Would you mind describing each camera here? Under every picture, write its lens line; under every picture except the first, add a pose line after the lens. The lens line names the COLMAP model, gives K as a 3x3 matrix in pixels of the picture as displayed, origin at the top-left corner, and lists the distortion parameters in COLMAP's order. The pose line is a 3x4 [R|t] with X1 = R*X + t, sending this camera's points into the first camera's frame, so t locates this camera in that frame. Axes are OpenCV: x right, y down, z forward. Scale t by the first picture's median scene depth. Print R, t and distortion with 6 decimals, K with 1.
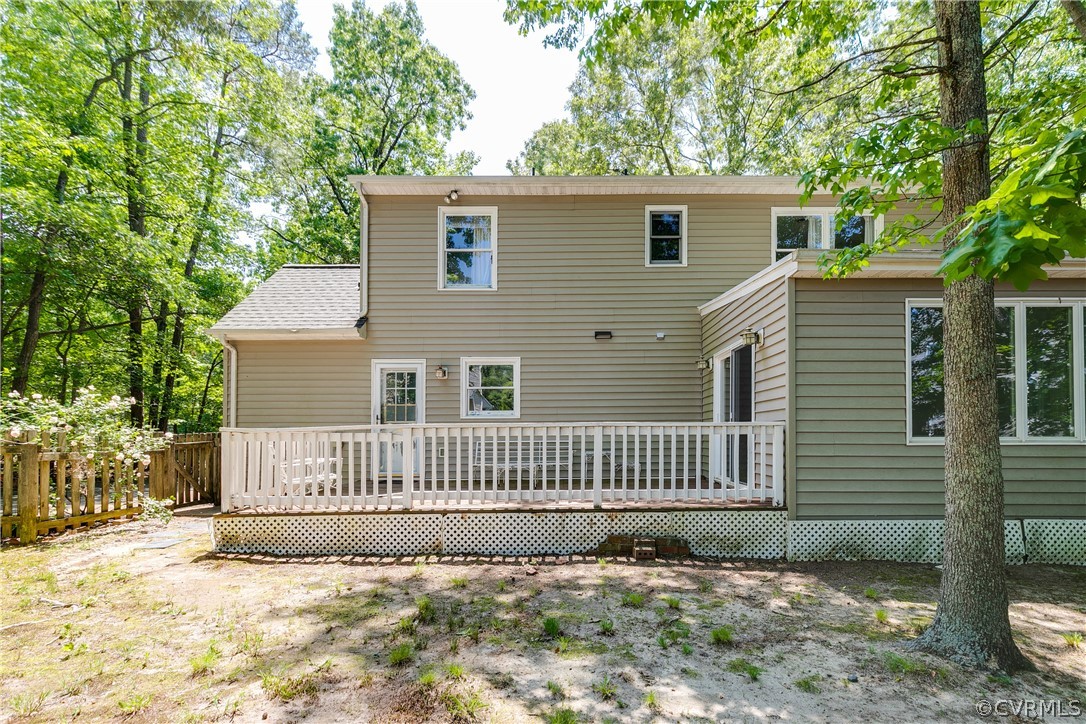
lens RADIAL K [[514.9, 0, 542.9], [0, 514.9, 451.1], [0, 0, 1]] dist [0.001583, 0.000106]
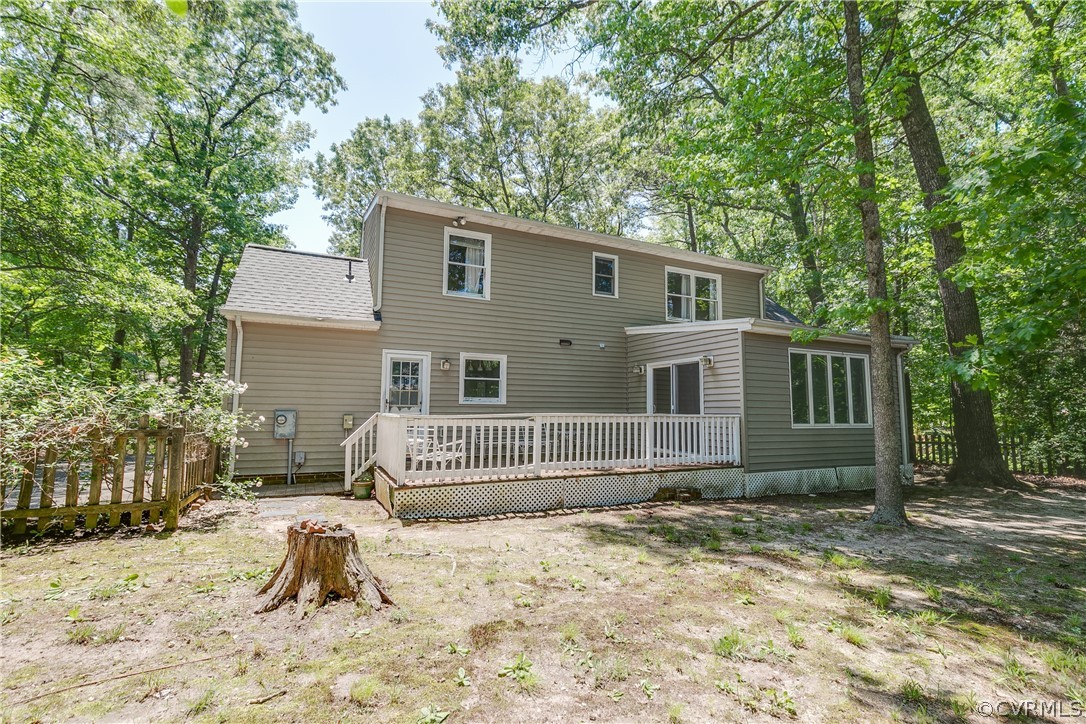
lens RADIAL K [[495.5, 0, 544.6], [0, 495.5, 396.2], [0, 0, 1]] dist [-0.000374, -0.000292]
pose [[0.902840, 0.027231, 0.429113, -0.479776], [-0.000630, 0.998075, -0.062012, -0.010072], [-0.429976, 0.055716, 0.901120, -0.113927]]
